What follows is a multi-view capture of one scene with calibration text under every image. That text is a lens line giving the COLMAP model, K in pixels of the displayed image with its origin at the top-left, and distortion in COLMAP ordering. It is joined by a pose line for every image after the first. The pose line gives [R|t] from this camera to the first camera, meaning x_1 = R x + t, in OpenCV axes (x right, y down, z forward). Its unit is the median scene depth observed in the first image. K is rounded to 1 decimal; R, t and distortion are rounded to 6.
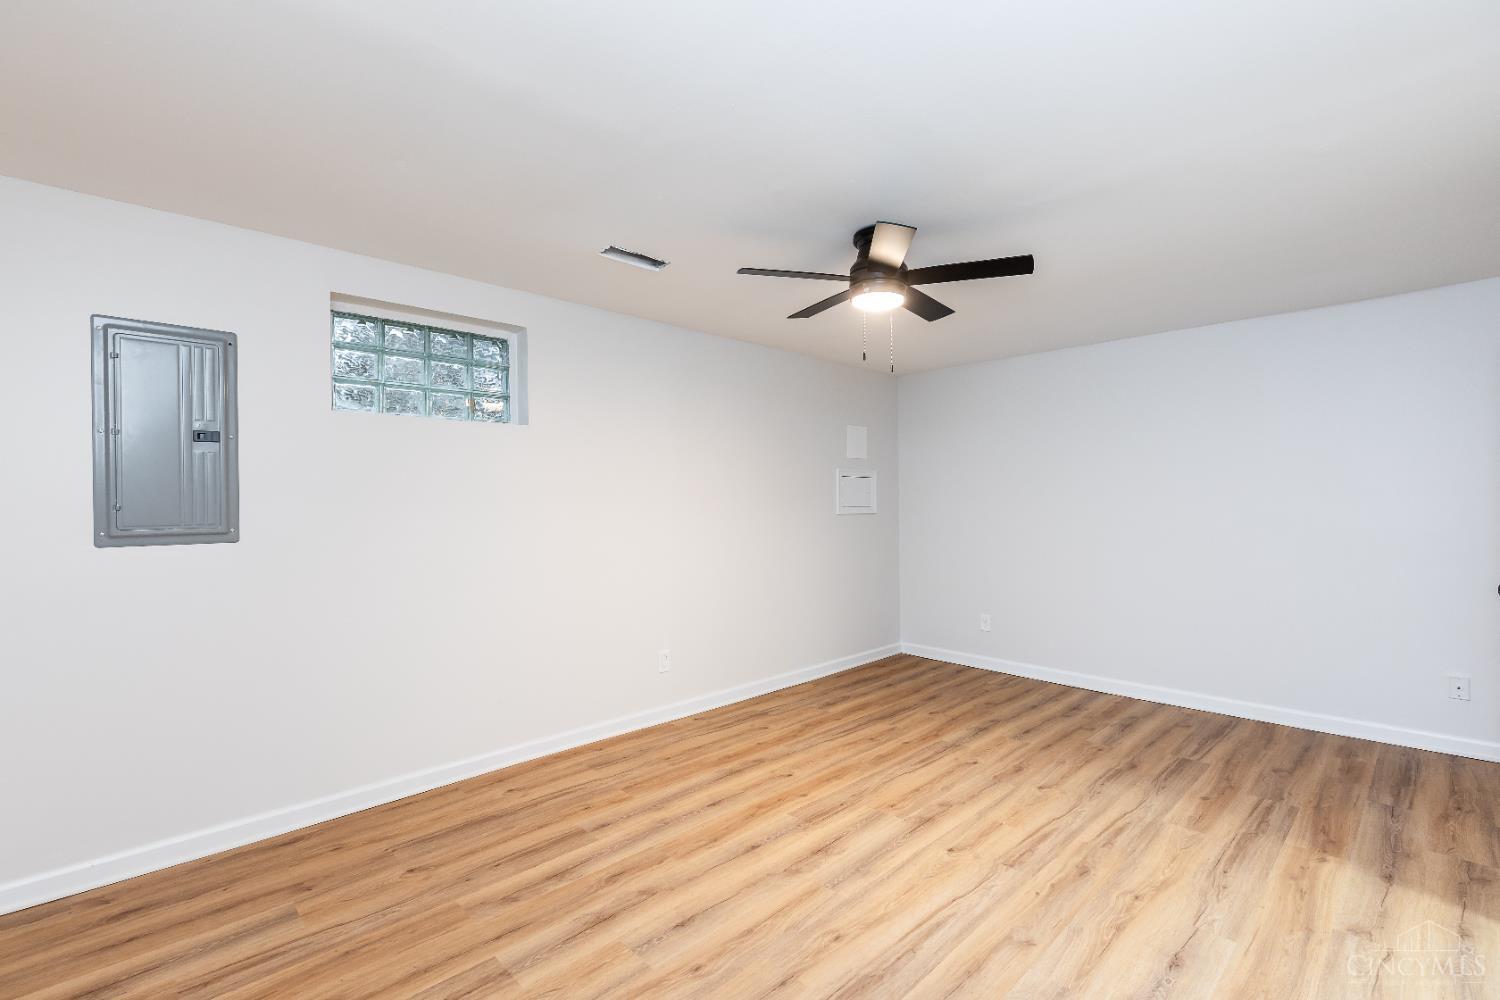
lens RADIAL K [[668.7, 0, 748.0], [0, 668.7, 502.8], [0, 0, 1]] dist [-0.001375, -0.000292]
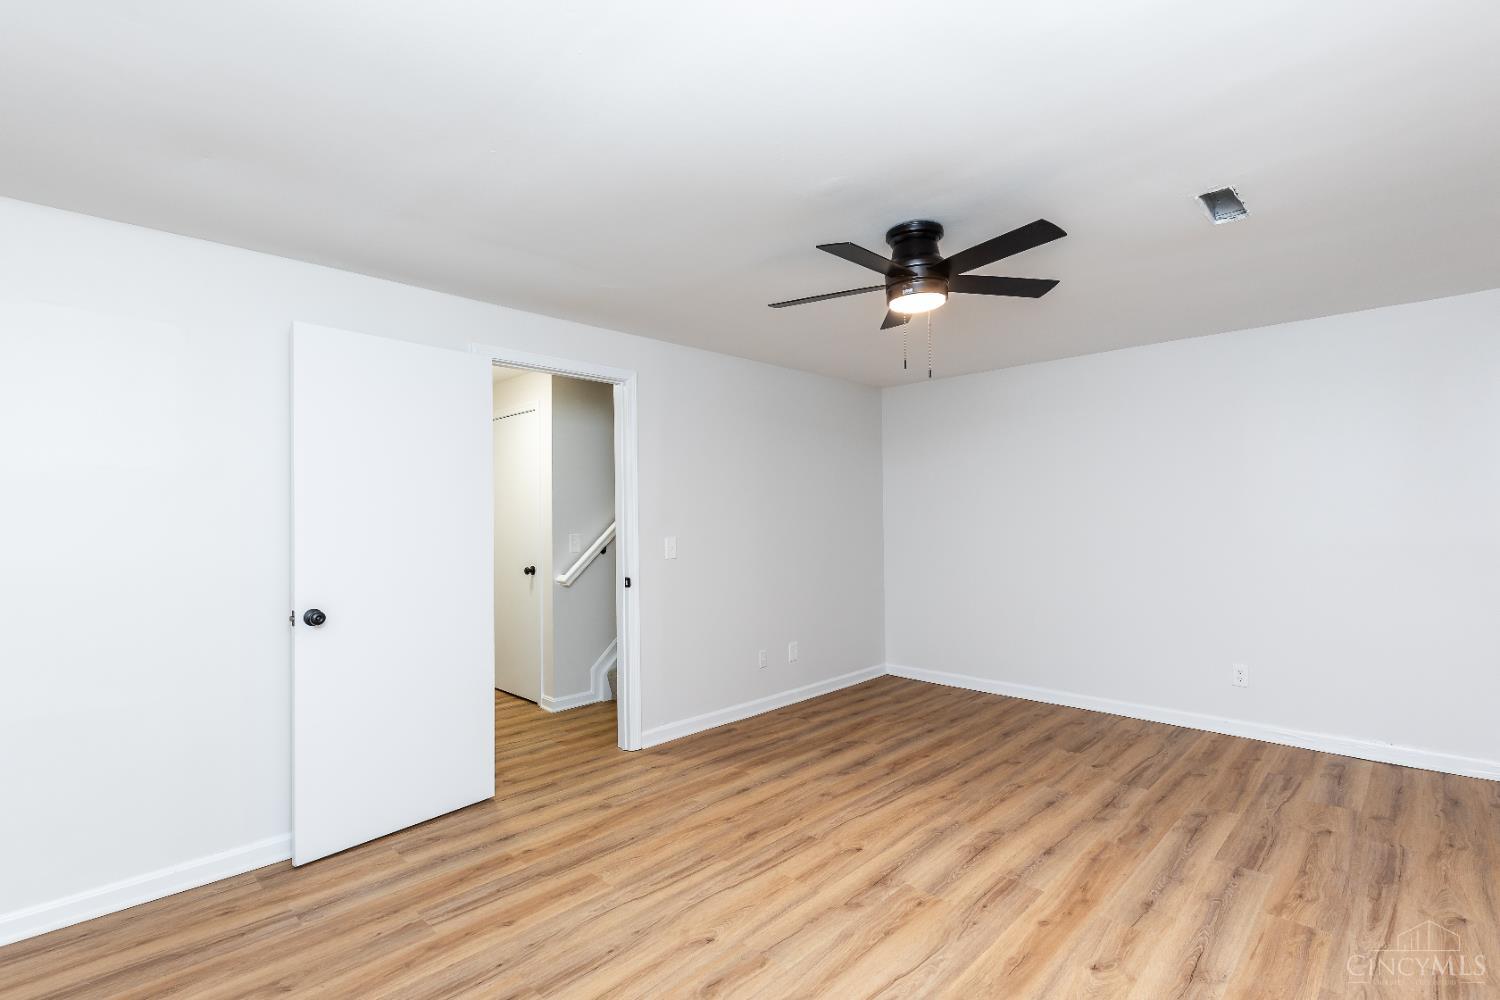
lens RADIAL K [[668.7, 0, 748.0], [0, 668.7, 502.8], [0, 0, 1]] dist [-0.001375, -0.000292]
pose [[-0.999520, 0.021384, -0.022432, 0.487178], [0.021875, 0.999521, -0.021875, -0.011274], [0.021953, -0.022355, -0.999509, 2.050587]]
